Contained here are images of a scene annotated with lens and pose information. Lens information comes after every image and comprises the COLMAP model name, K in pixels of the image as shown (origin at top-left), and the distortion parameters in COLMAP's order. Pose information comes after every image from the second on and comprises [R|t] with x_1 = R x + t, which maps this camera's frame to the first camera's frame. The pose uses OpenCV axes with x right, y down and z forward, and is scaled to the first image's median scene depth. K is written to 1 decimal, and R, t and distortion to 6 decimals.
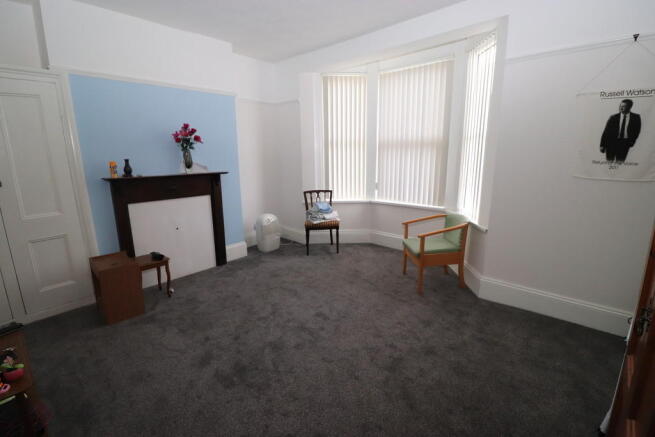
lens RADIAL K [[304.2, 0, 327.5], [0, 304.2, 218.5], [0, 0, 1]] dist [-0.001945, -0.000747]
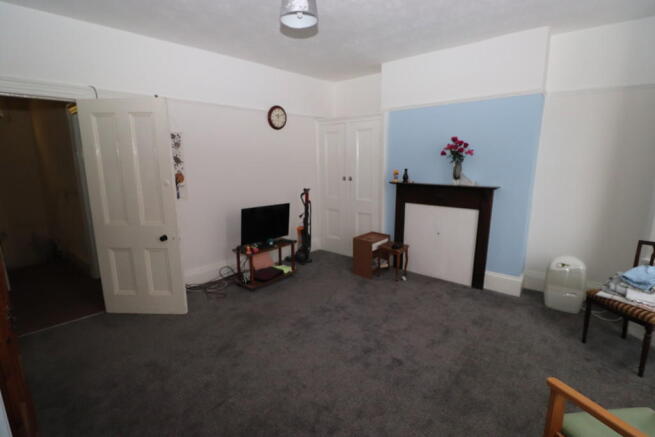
lens RADIAL K [[304.2, 0, 327.5], [0, 304.2, 218.5], [0, 0, 1]] dist [-0.001945, -0.000747]
pose [[0.009560, 0.196886, -0.980380, 0.594630], [-0.210544, 0.958842, 0.190508, -0.150545], [0.977538, 0.204592, 0.050619, 0.576796]]
